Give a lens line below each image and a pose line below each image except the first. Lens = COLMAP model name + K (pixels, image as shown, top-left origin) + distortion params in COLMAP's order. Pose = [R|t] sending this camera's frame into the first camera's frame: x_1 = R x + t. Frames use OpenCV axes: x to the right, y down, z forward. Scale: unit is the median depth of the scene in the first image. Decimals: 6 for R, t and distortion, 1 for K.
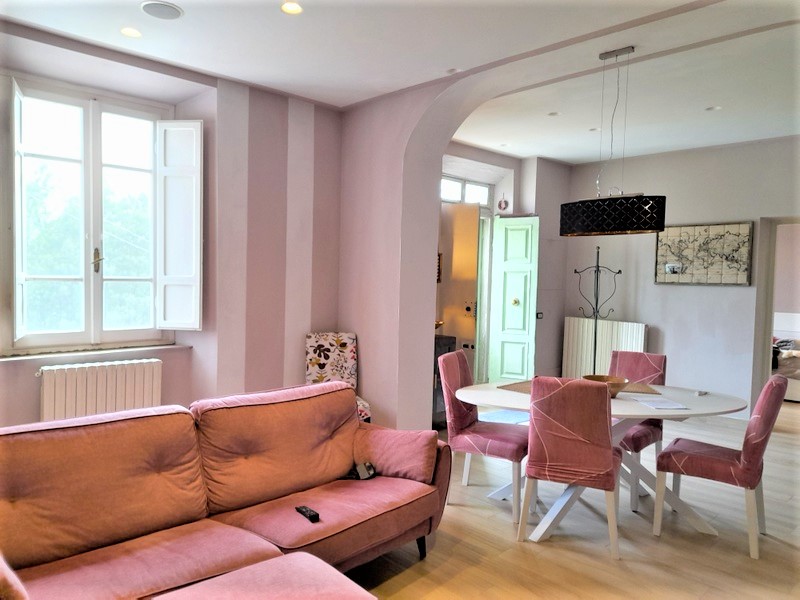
lens RADIAL K [[580.1, 0, 387.5], [0, 580.1, 304.9], [0, 0, 1]] dist [0.069181, -0.074354]
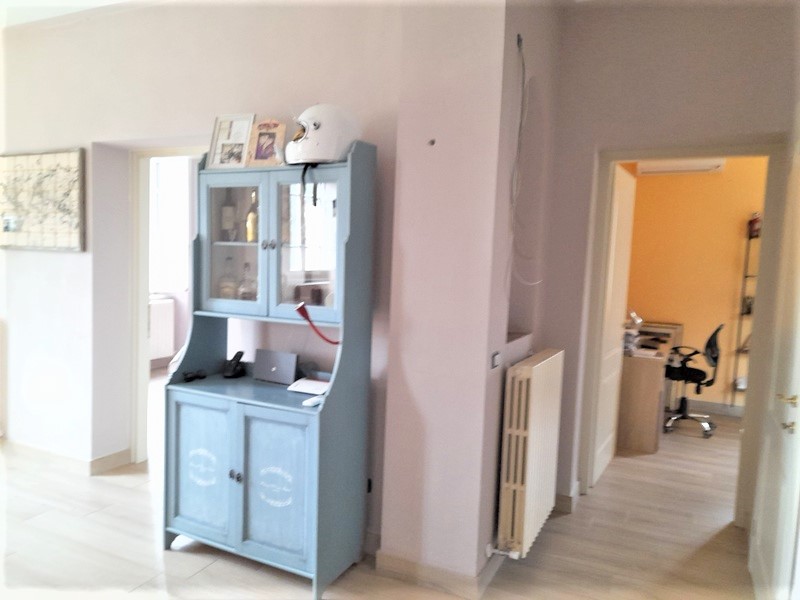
lens RADIAL K [[580.1, 0, 403.1], [0, 580.1, 303.9], [0, 0, 1]] dist [0.069181, -0.074354]
pose [[0.934564, -0.014098, 0.355516, 0.870224], [0.000123, 0.999227, 0.039301, -0.000852], [-0.355795, -0.036686, 0.933844, 0.349504]]
